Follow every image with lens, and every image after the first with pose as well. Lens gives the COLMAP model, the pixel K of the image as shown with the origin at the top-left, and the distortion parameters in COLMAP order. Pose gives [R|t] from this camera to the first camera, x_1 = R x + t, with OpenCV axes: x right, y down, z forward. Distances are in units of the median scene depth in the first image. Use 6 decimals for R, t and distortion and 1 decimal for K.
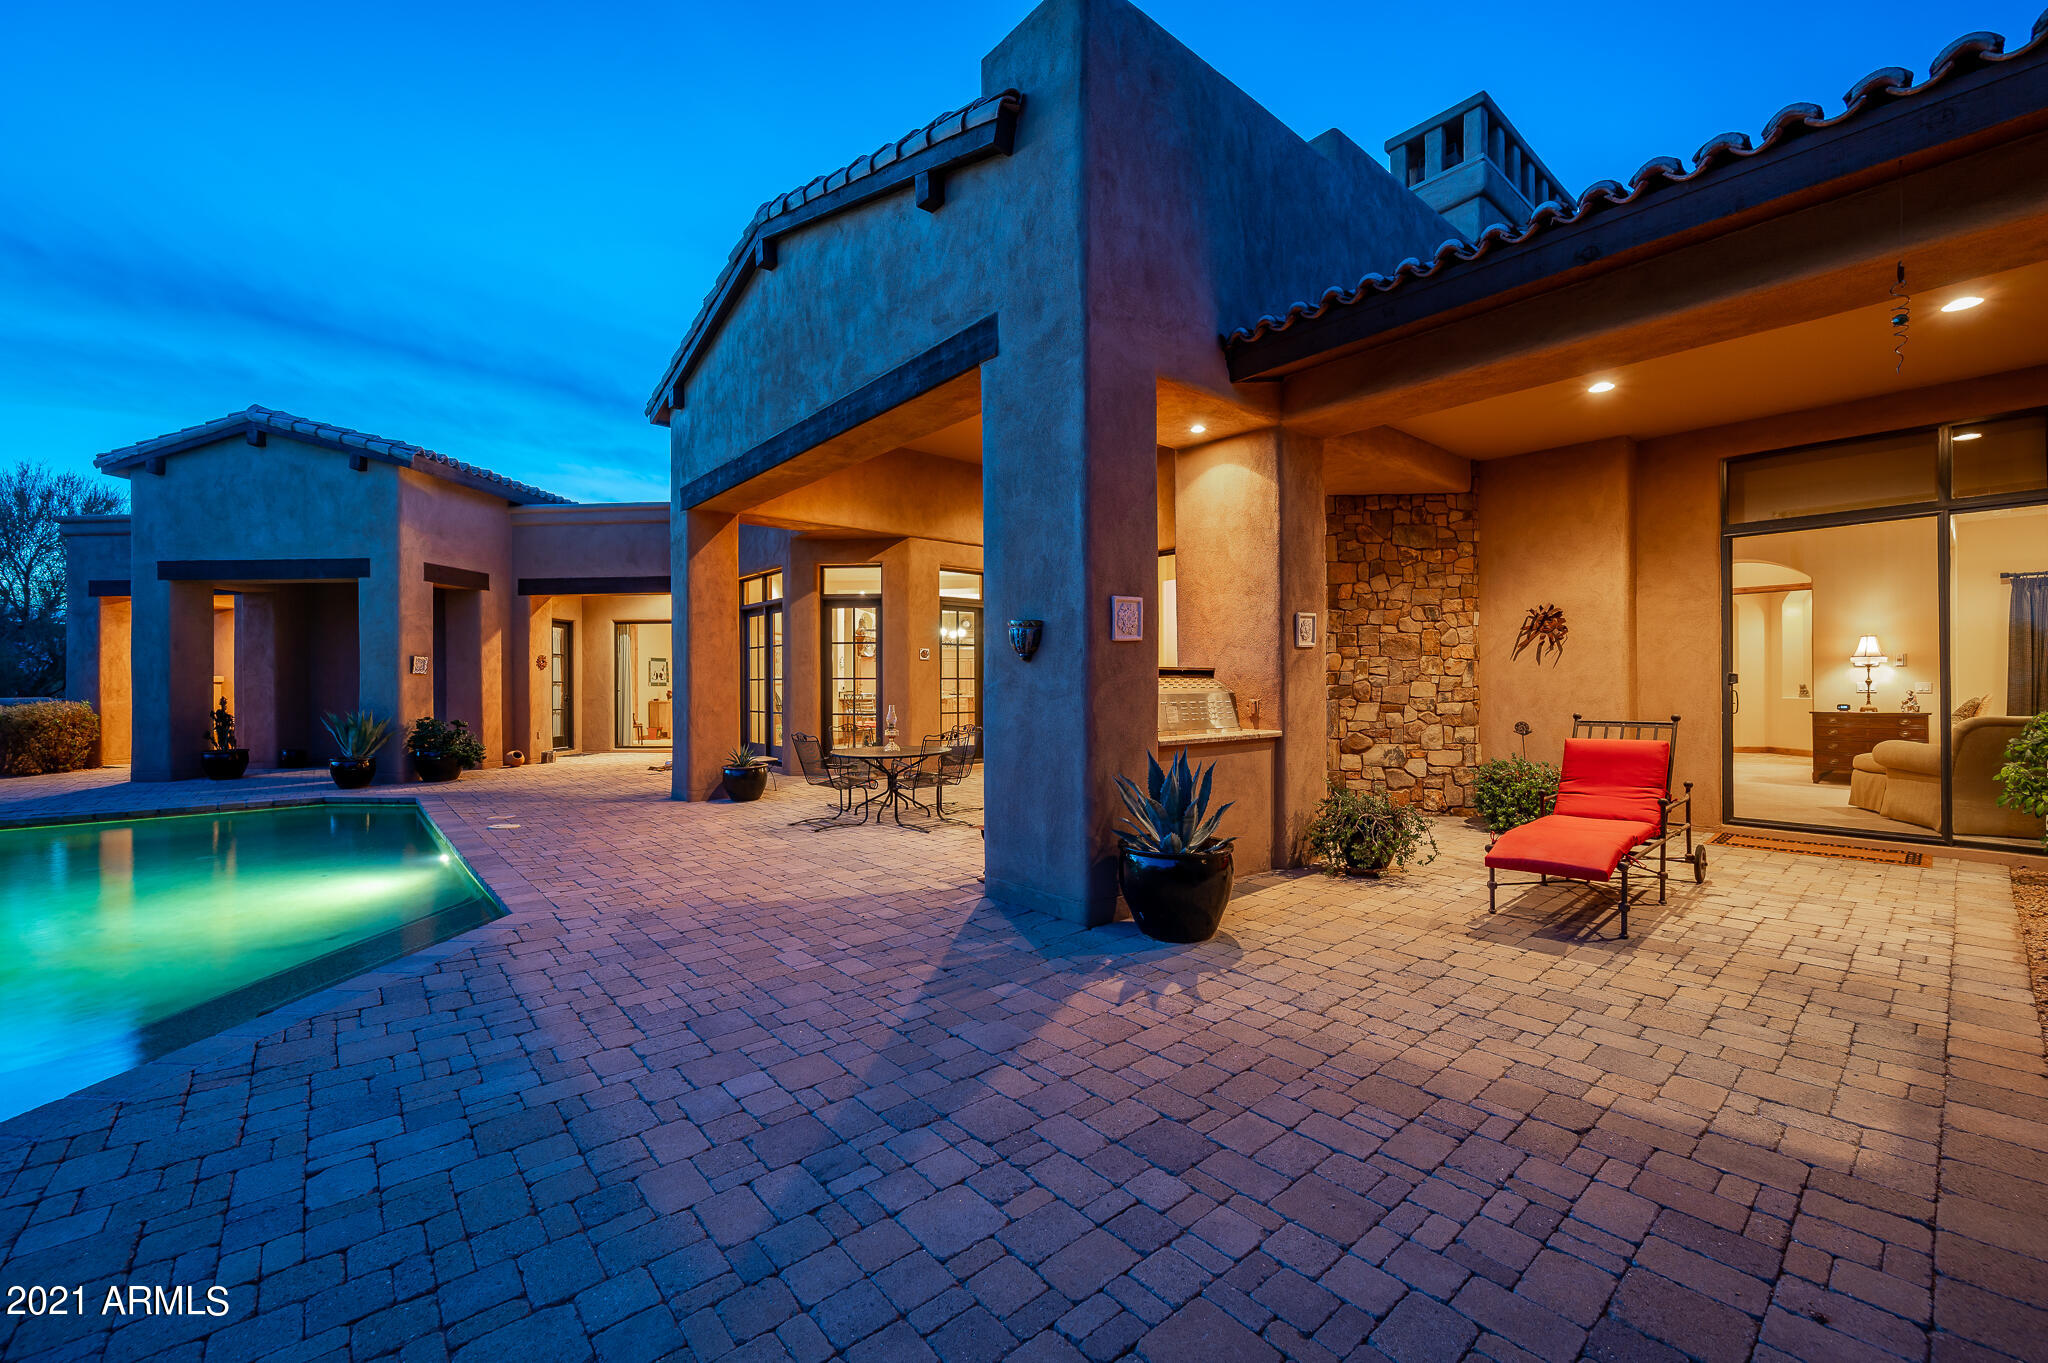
lens RADIAL K [[810.7, 0, 1024.9], [0, 810.7, 683.0], [0, 0, 1]] dist [-0.002941, 0.000319]
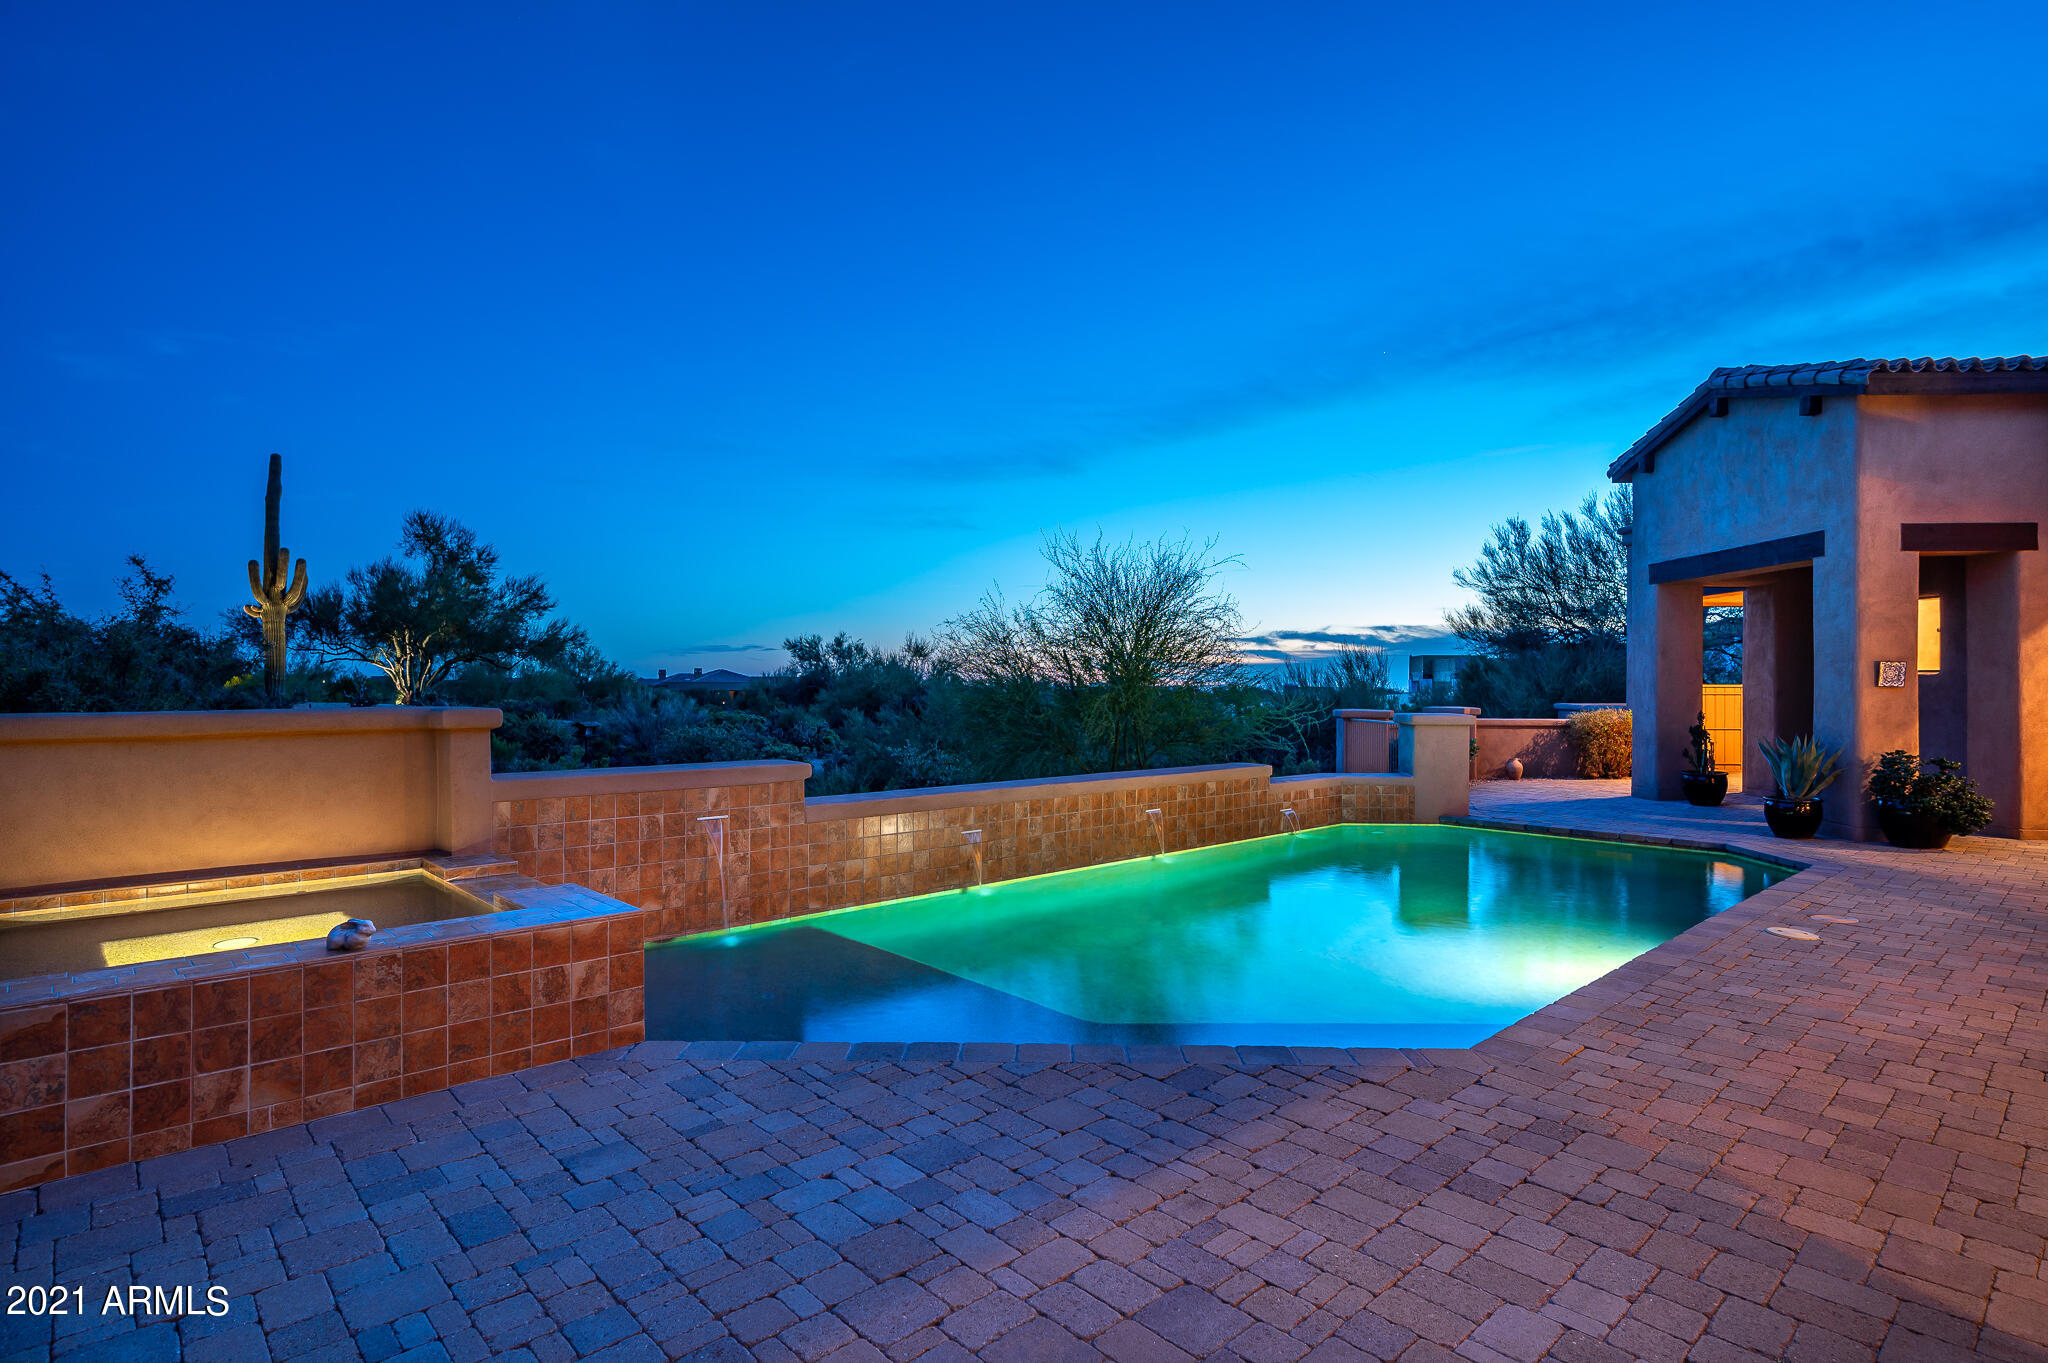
lens RADIAL K [[1041.3, 0, 1025.1], [0, 1041.3, 681.0], [0, 0, 1]] dist [0.004901, 0.000632]
pose [[0.042745, 0.003464, -0.999080, 0.114679], [-0.001798, 0.999993, 0.003390, -0.018689], [0.999084, 0.001651, 0.042751, 0.233641]]
